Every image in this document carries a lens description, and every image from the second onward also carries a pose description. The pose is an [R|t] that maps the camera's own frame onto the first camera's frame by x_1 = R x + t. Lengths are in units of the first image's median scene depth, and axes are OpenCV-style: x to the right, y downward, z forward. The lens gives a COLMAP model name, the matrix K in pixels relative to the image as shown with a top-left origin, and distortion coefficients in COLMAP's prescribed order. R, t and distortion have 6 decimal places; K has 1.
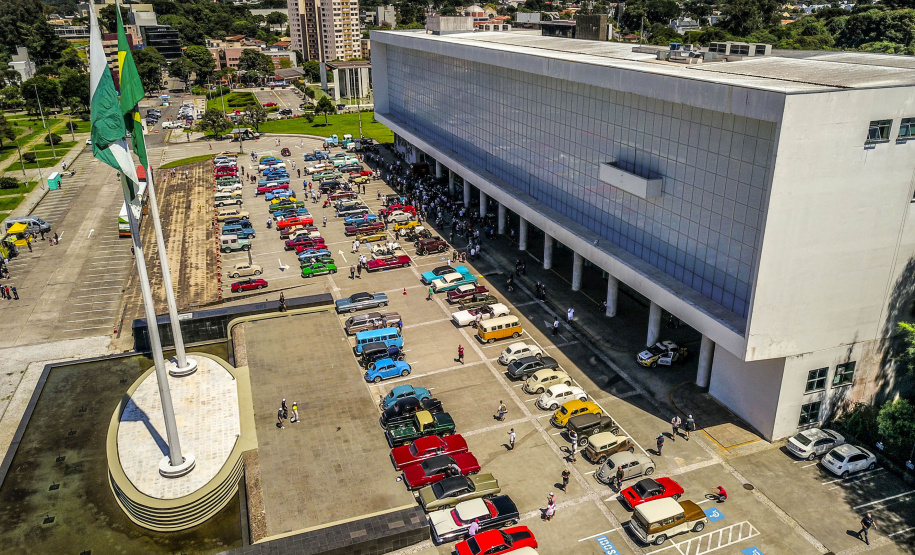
lens RADIAL K [[695.5, 0, 457.5], [0, 695.5, 277.5], [0, 0, 1]] dist [0.009436, 0.005997]
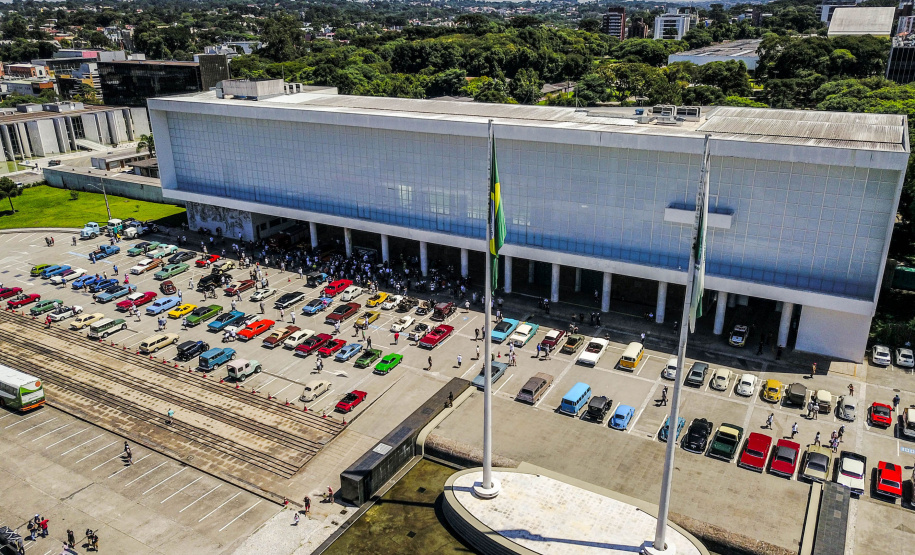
lens RADIAL K [[695.5, 0, 457.5], [0, 695.5, 277.5], [0, 0, 1]] dist [0.009436, 0.005997]
pose [[0.759806, -0.231349, 0.607596, -0.502024], [0.245309, 0.967485, 0.061620, -0.118492], [-0.602095, 0.102229, 0.791853, 0.121899]]
